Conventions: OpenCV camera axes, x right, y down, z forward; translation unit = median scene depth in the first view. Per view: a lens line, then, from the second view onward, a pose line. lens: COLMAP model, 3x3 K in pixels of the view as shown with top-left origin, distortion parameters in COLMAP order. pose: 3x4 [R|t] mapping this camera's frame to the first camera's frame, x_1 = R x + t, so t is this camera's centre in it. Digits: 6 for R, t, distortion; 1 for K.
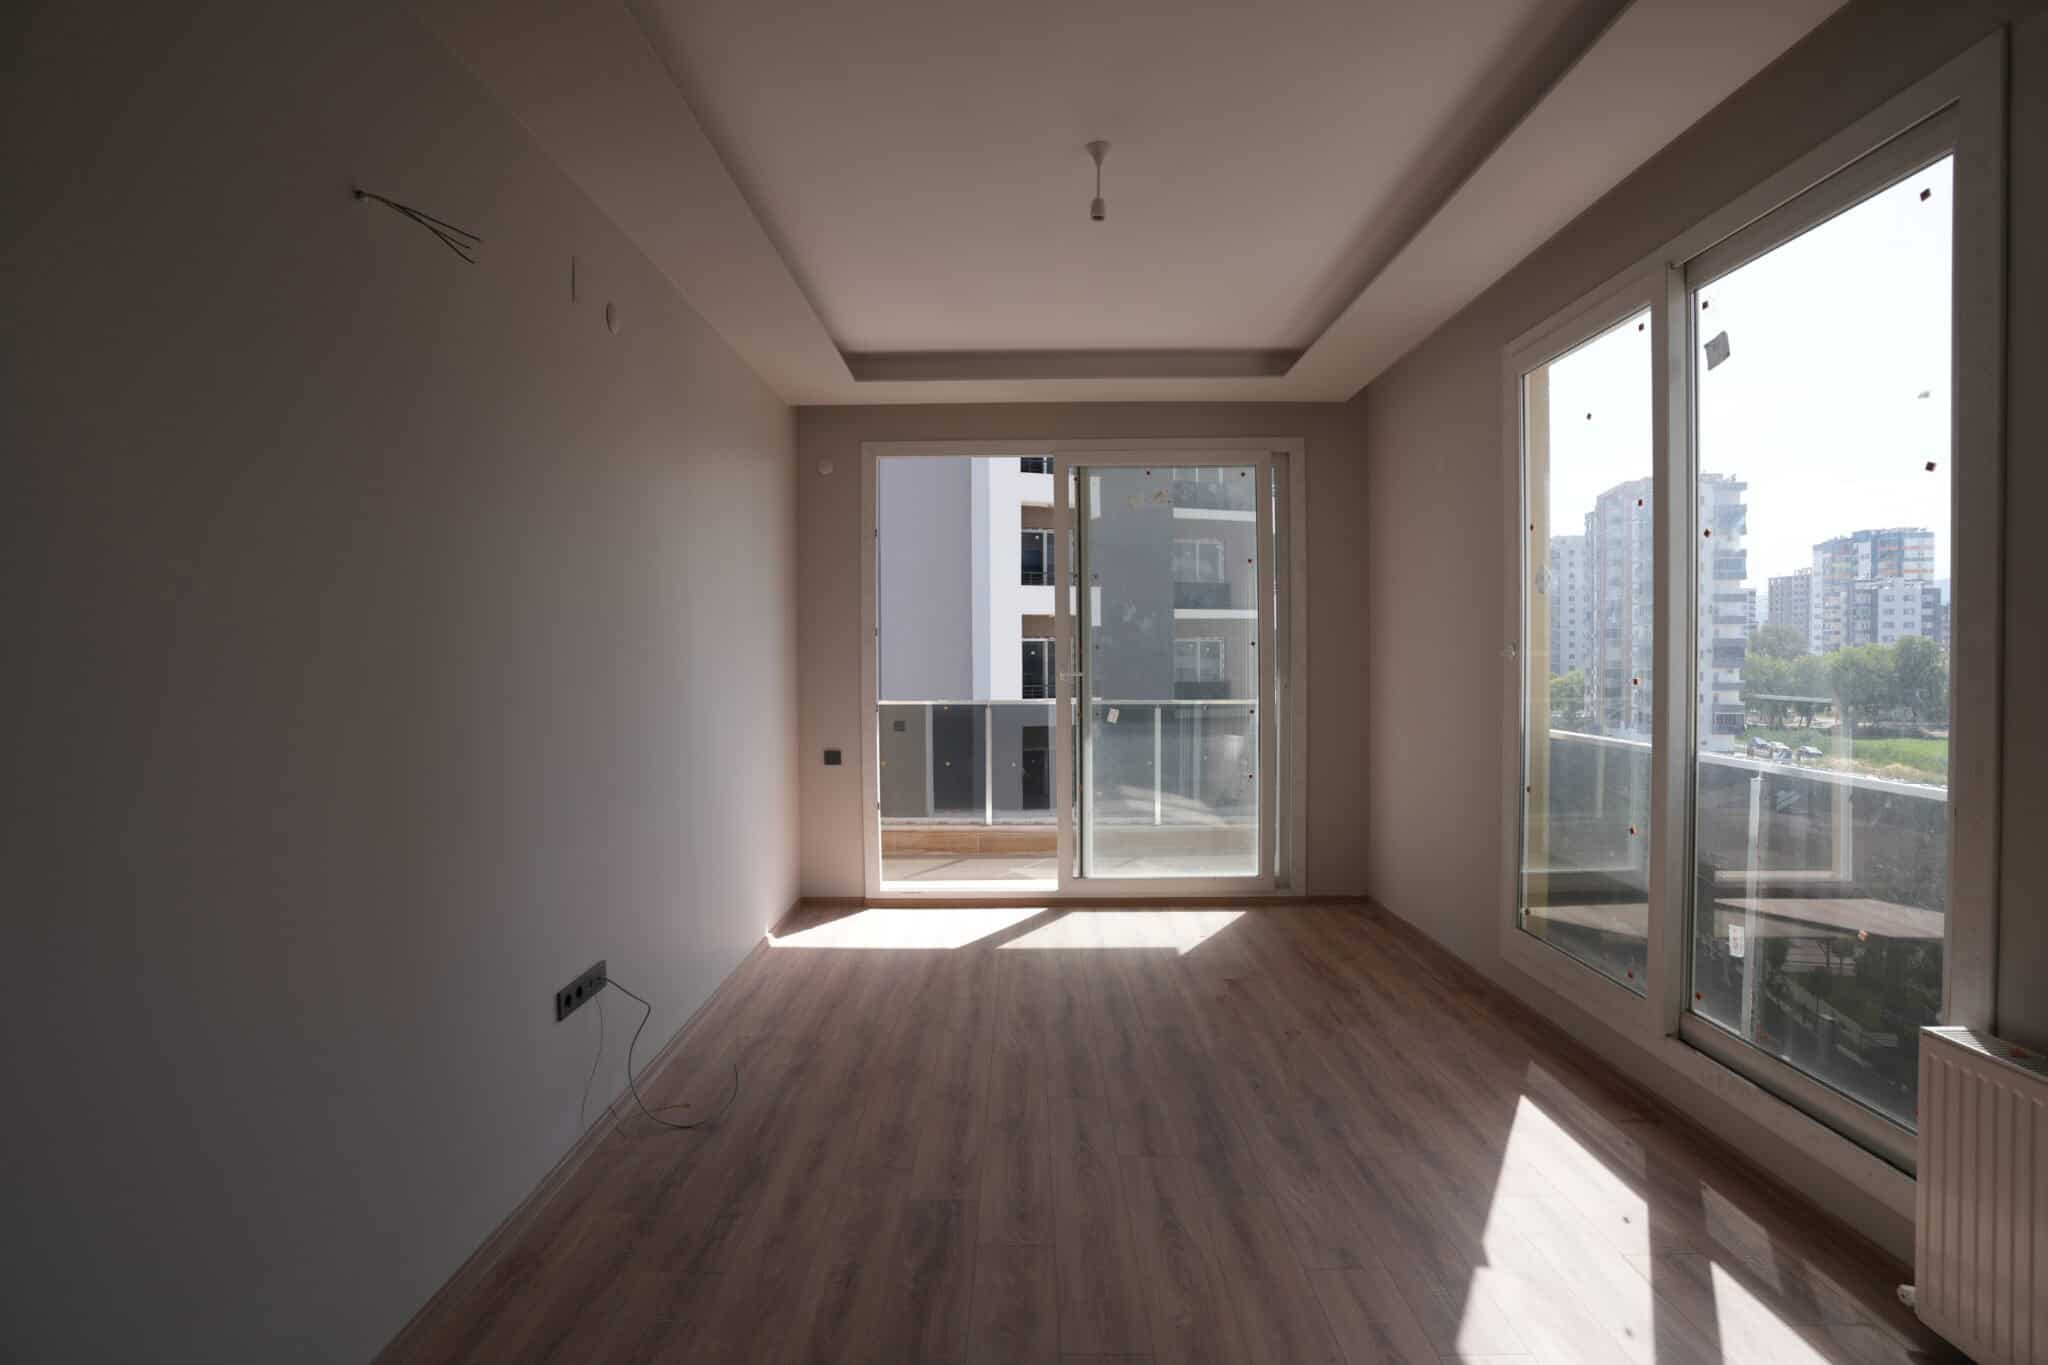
lens RADIAL K [[1009.6, 0, 1019.3], [0, 1009.6, 682.5], [0, 0, 1]] dist [-0.085741, 0.045015]
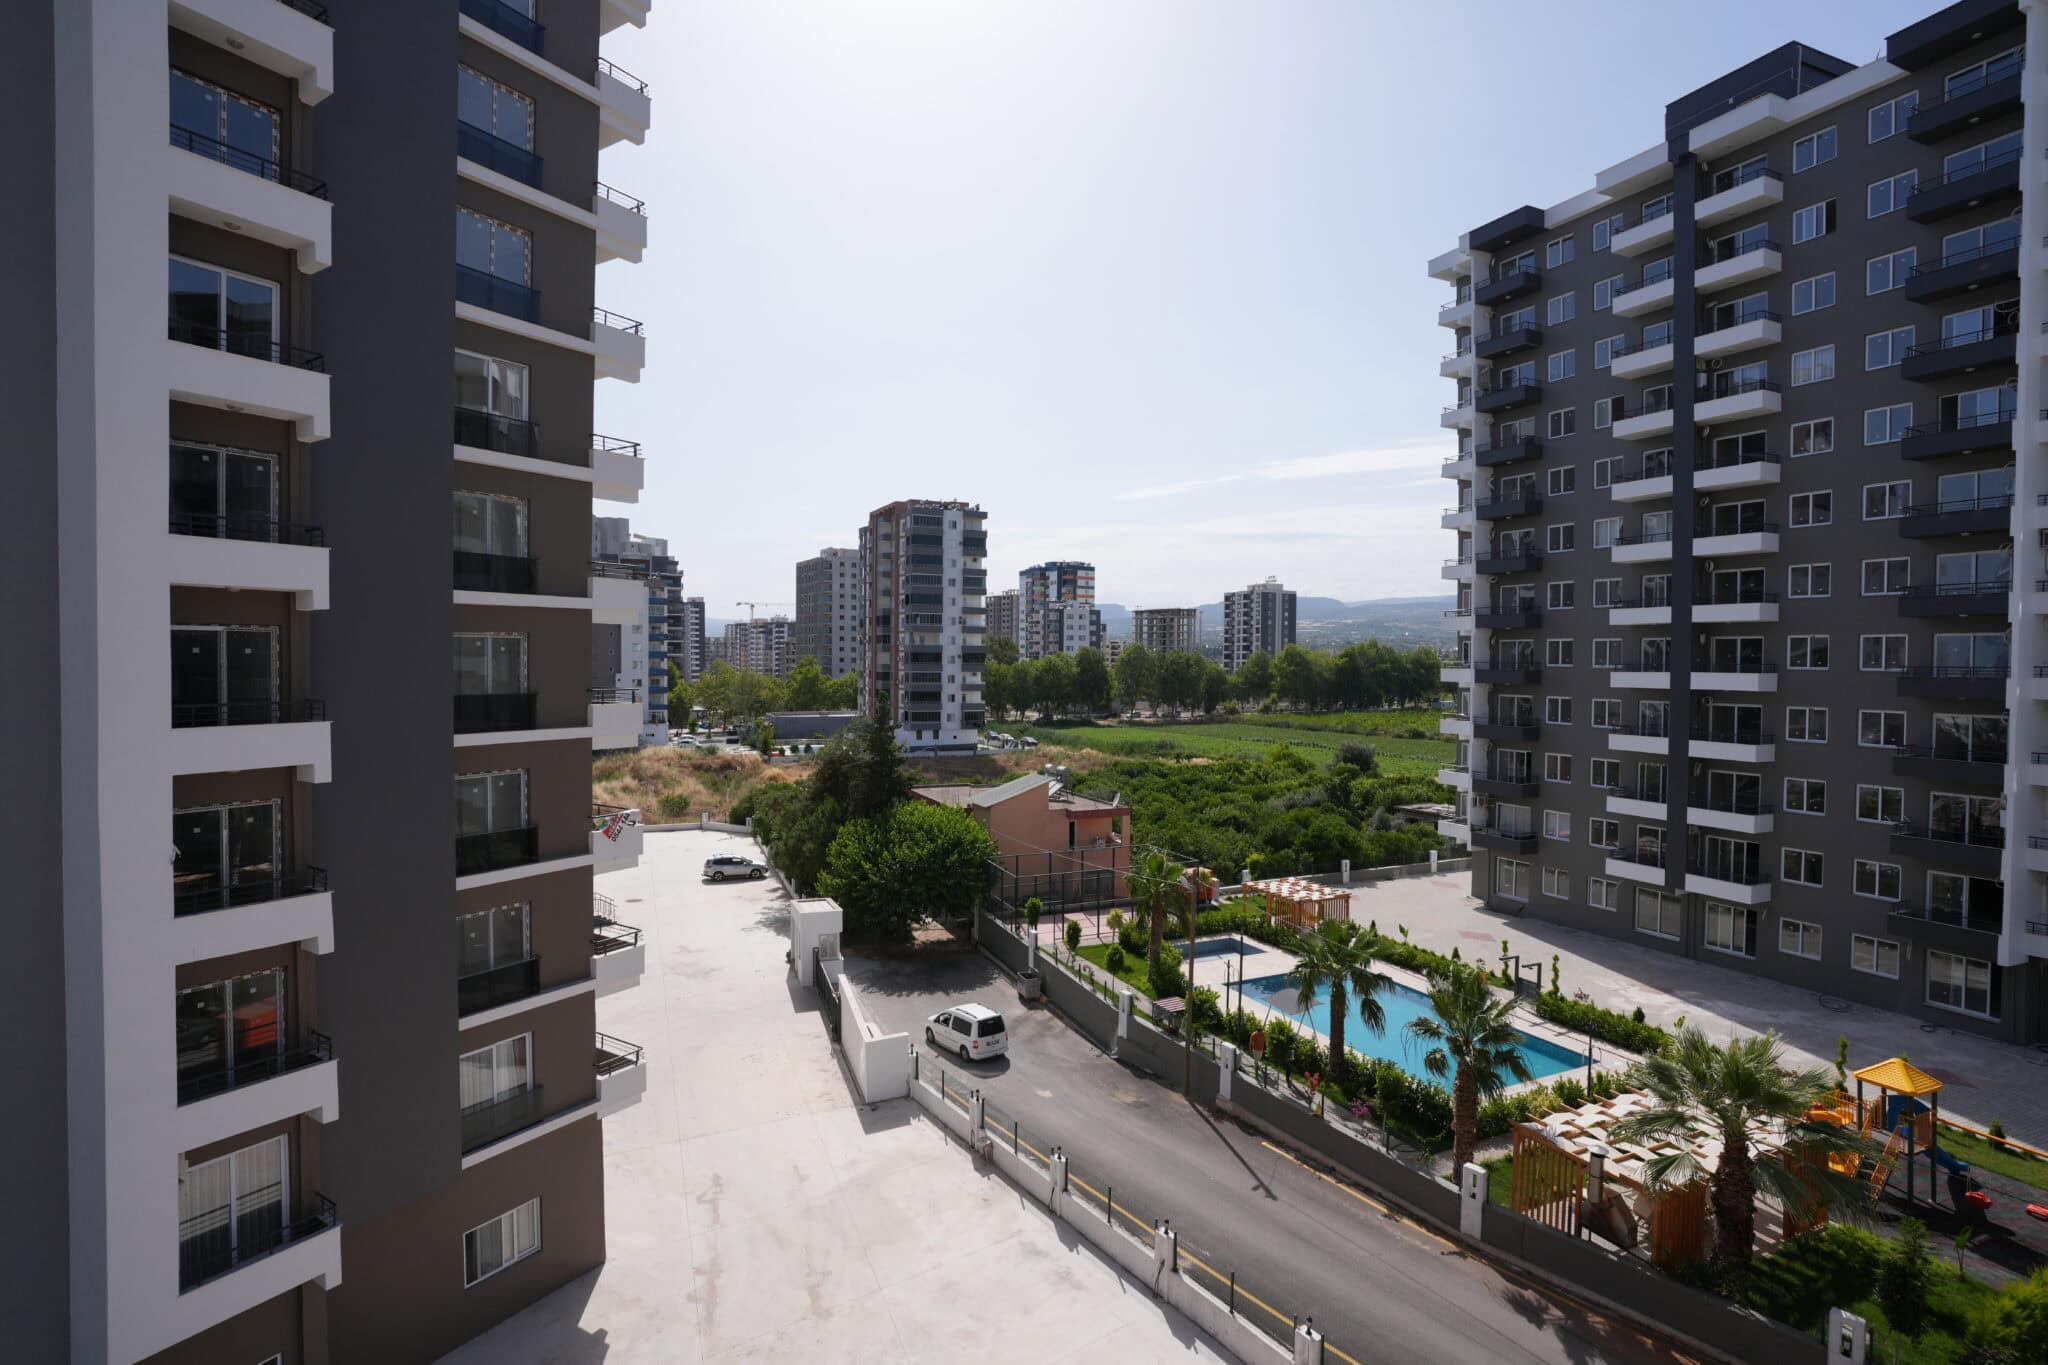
lens RADIAL K [[1009.6, 0, 1019.3], [0, 1009.6, 682.5], [0, 0, 1]] dist [-0.085741, 0.045015]
pose [[0.767851, -0.004122, 0.640616, 0.003918], [0.005522, 0.999985, -0.000185, -0.001476], [-0.640605, 0.003680, 0.767862, 0.049047]]
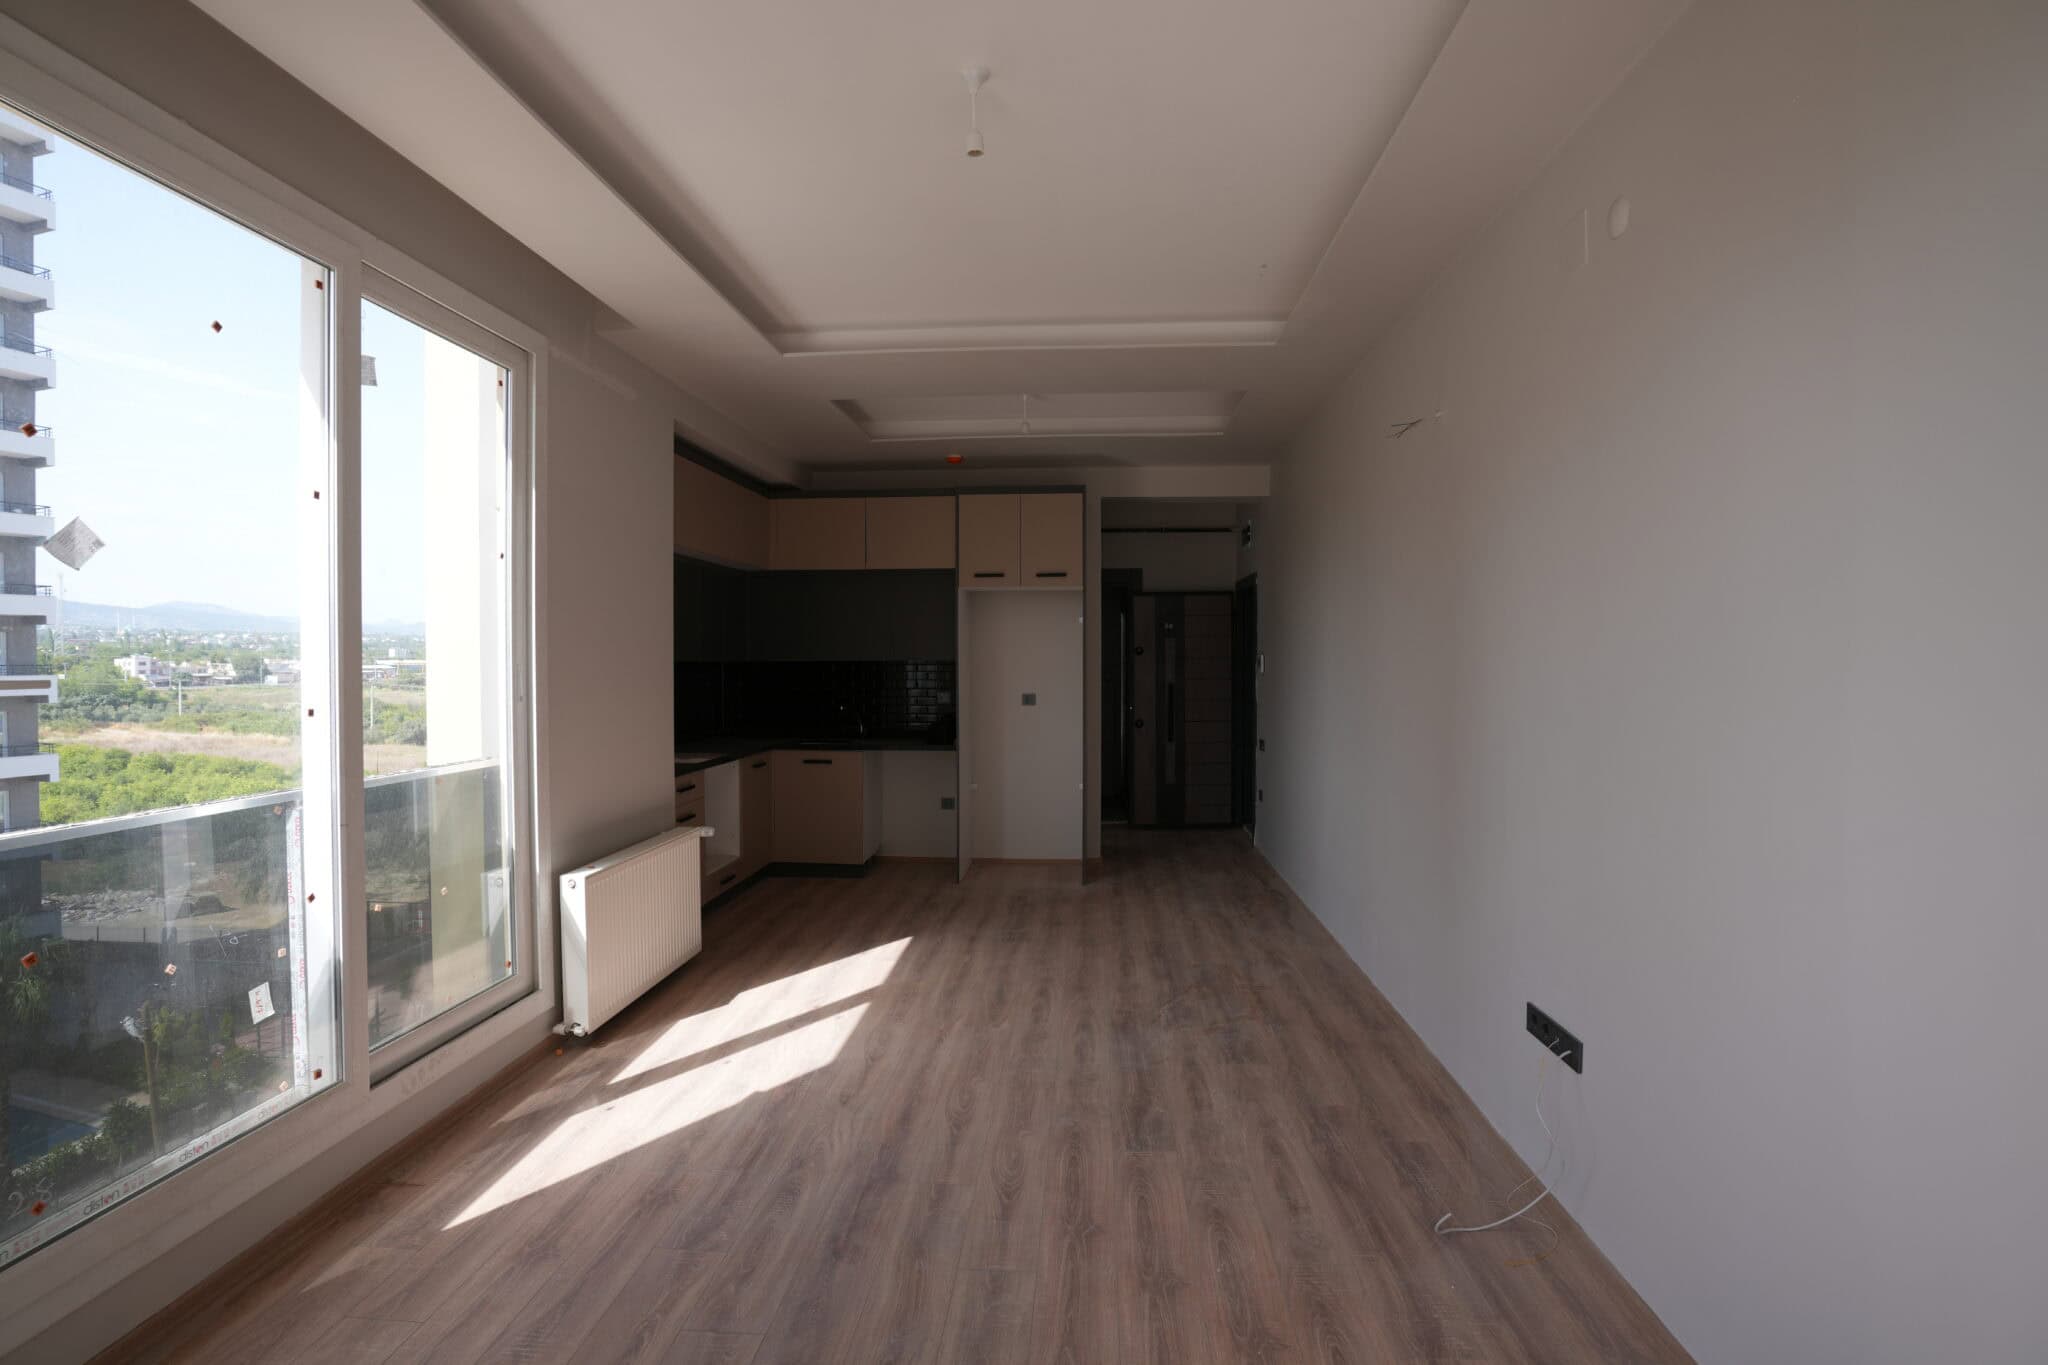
lens RADIAL K [[1009.6, 0, 1019.3], [0, 1009.6, 682.5], [0, 0, 1]] dist [-0.085741, 0.045015]
pose [[-0.997628, 0.005489, 0.068620, -0.003259], [0.009020, 0.998644, 0.051263, -0.017143], [-0.068246, 0.051760, -0.996325, 0.488113]]
